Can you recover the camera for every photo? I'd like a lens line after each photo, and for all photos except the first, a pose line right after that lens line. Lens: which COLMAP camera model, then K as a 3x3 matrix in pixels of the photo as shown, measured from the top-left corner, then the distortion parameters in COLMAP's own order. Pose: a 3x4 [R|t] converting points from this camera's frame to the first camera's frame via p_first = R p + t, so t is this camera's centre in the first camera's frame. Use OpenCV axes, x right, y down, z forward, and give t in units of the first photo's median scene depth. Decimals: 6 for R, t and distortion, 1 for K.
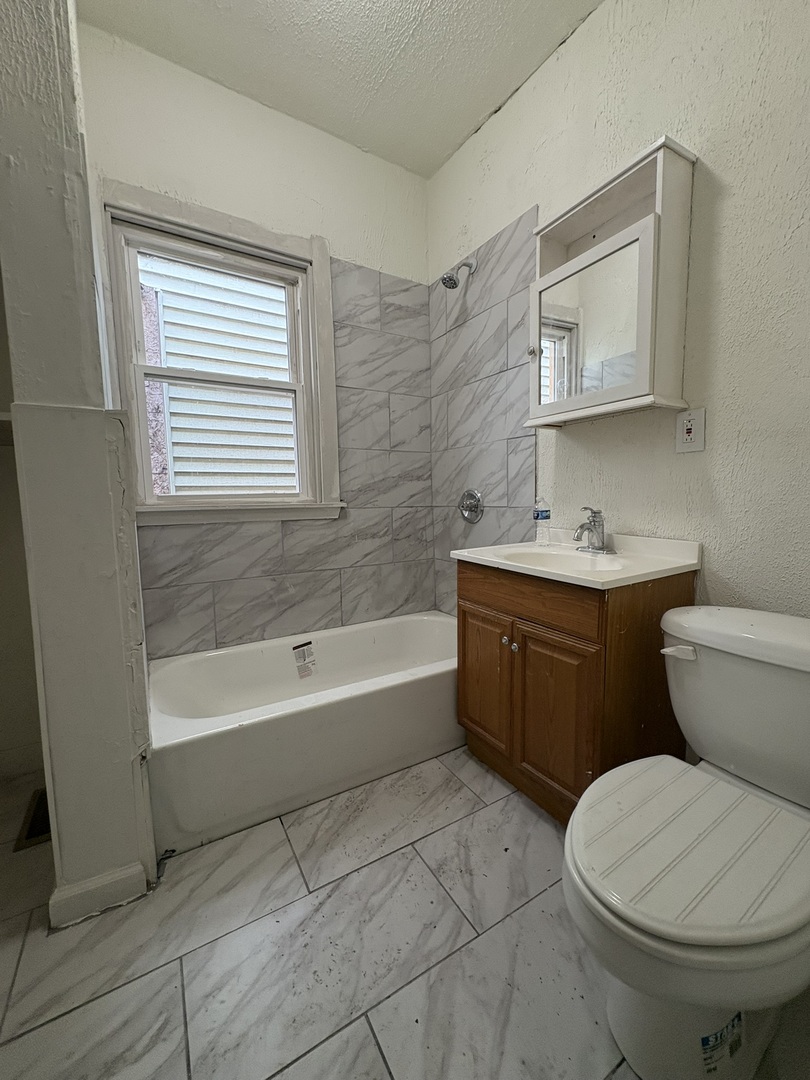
lens RADIAL K [[430.4, 0, 405.1], [0, 430.4, 540.1], [0, 0, 1]] dist [-0.000027, 0.000041]
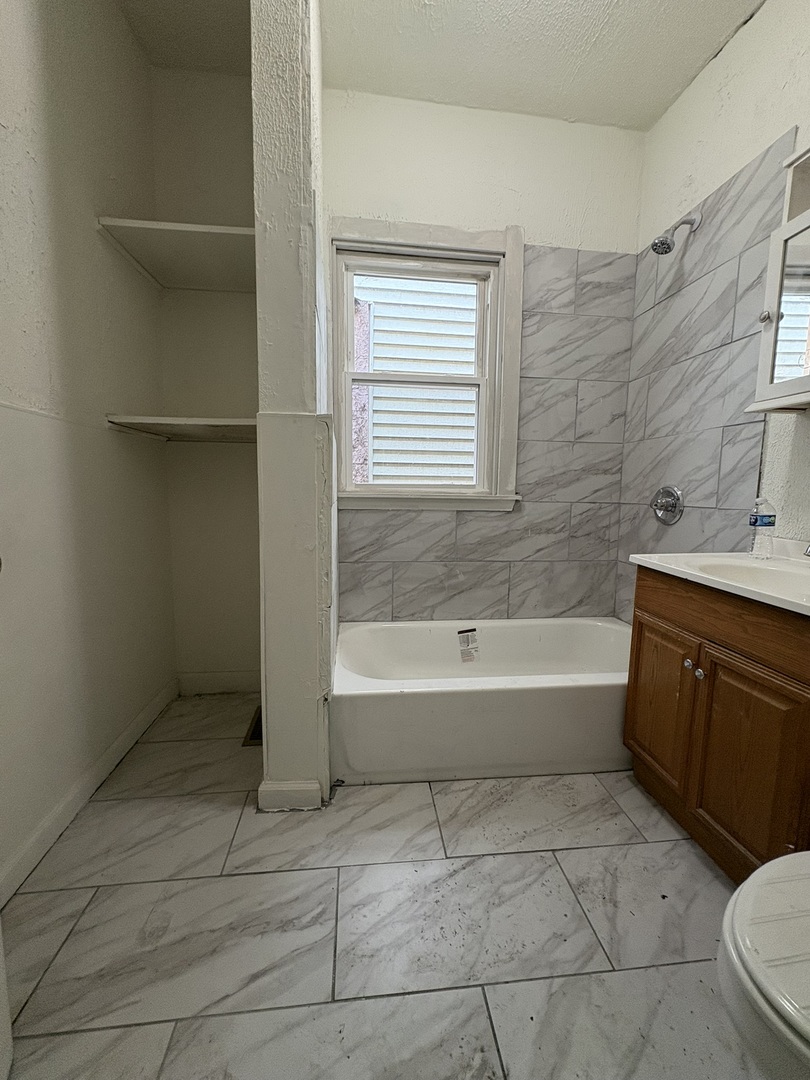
lens RADIAL K [[430.4, 0, 404.4], [0, 430.4, 540.1], [0, 0, 1]] dist [-0.000027, 0.000041]
pose [[0.909706, 0.079865, -0.407501, 0.038044], [-0.070321, 0.996786, 0.038374, -0.005584], [0.409256, -0.006253, 0.912398, -0.014796]]
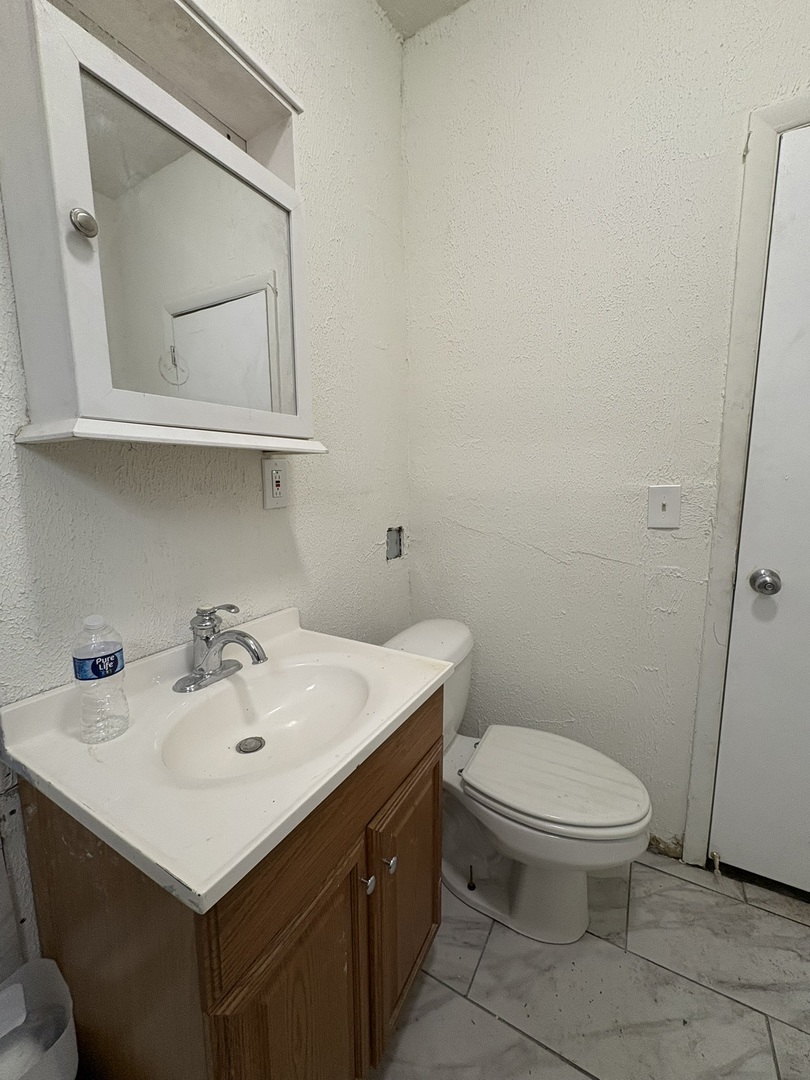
lens RADIAL K [[430.4, 0, 406.8], [0, 430.4, 539.8], [0, 0, 1]] dist [-0.000027, 0.000041]
pose [[-0.489642, -0.106557, 0.865388, -0.153089], [0.109206, 0.977194, 0.182114, -0.209753], [-0.865058, 0.183676, -0.466839, 0.919782]]
